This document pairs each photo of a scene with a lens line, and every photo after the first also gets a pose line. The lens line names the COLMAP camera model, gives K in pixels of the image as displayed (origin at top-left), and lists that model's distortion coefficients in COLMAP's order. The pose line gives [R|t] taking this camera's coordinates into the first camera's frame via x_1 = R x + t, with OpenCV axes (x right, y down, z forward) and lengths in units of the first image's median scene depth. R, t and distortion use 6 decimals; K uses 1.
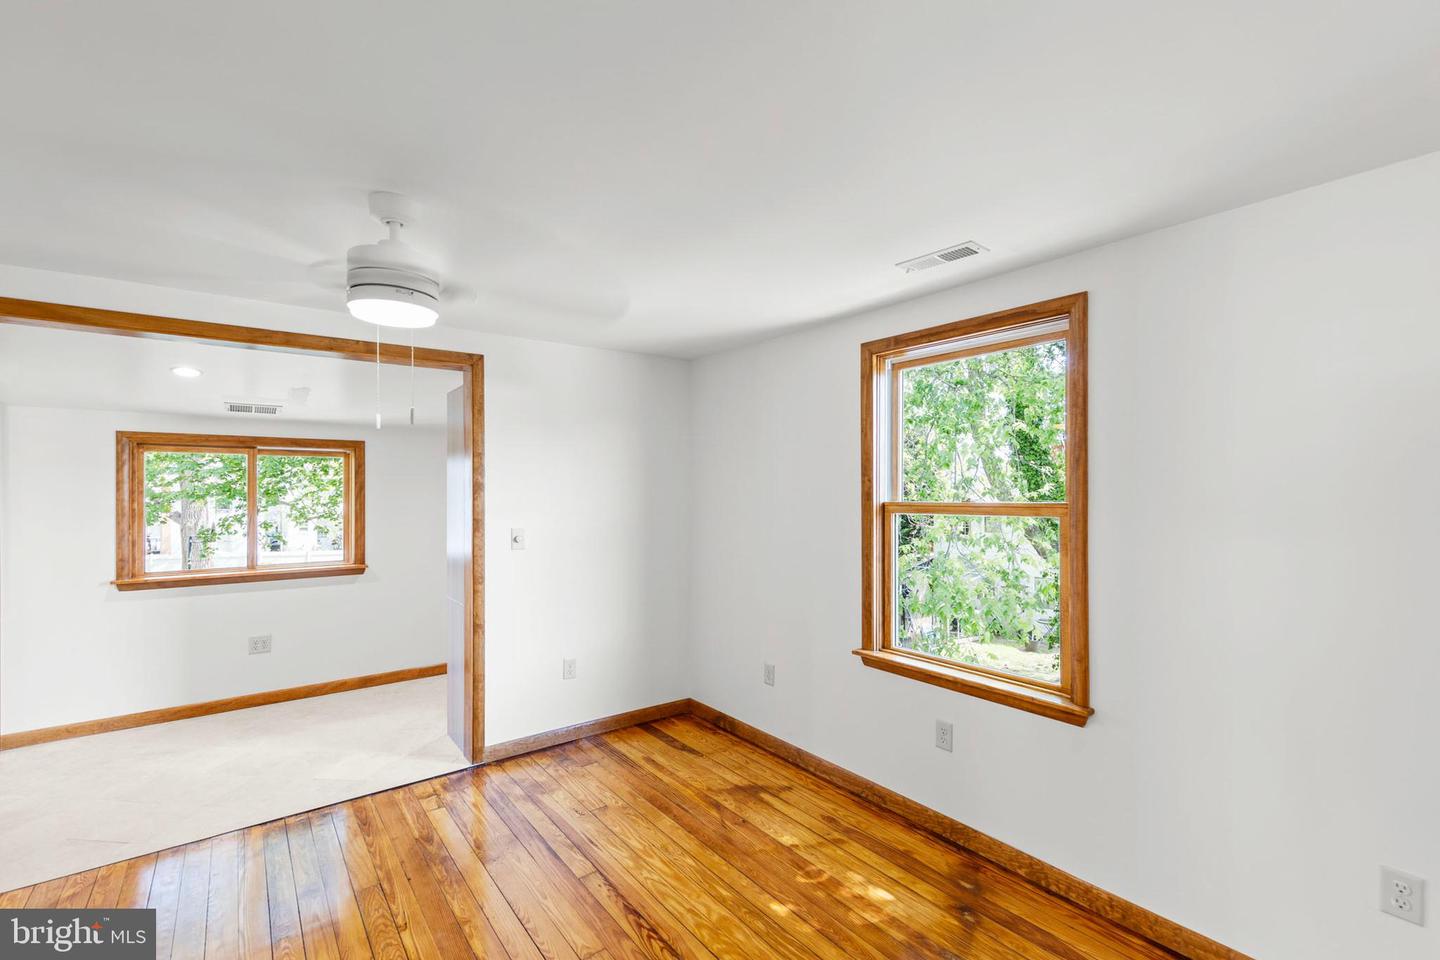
lens RADIAL K [[632.4, 0, 706.9], [0, 632.4, 475.8], [0, 0, 1]] dist [0.000178, 0.000201]
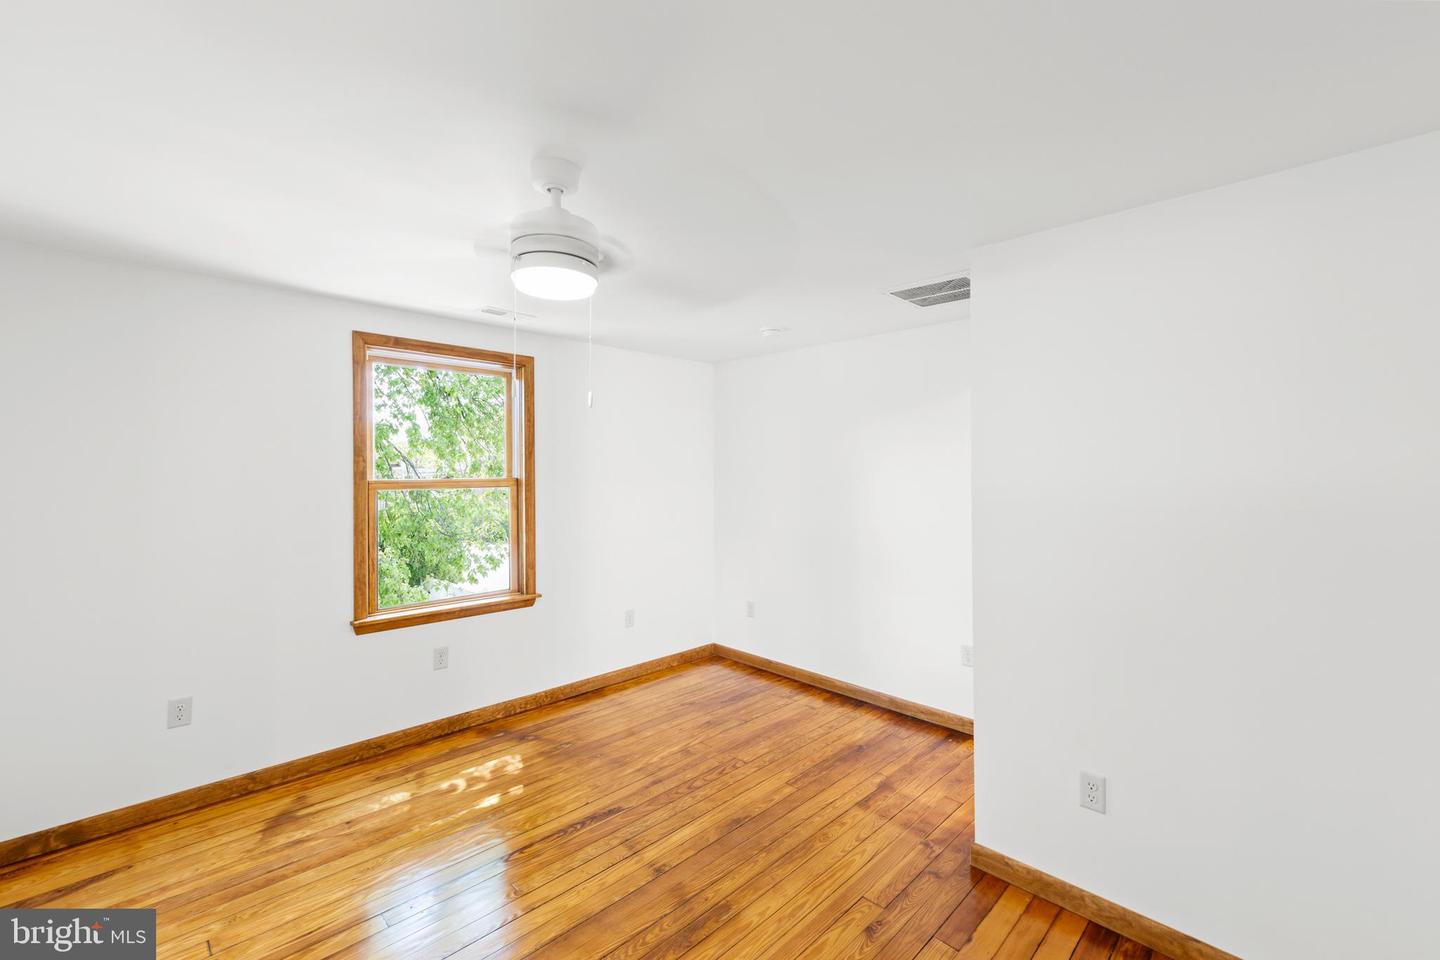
lens RADIAL K [[632.4, 0, 706.9], [0, 632.4, 475.8], [0, 0, 1]] dist [0.000178, 0.000201]
pose [[-0.161594, 0.014781, 0.986747, -0.934776], [-0.006641, 0.999849, -0.016064, 0.048721], [-0.986835, -0.009149, -0.161471, 0.626331]]
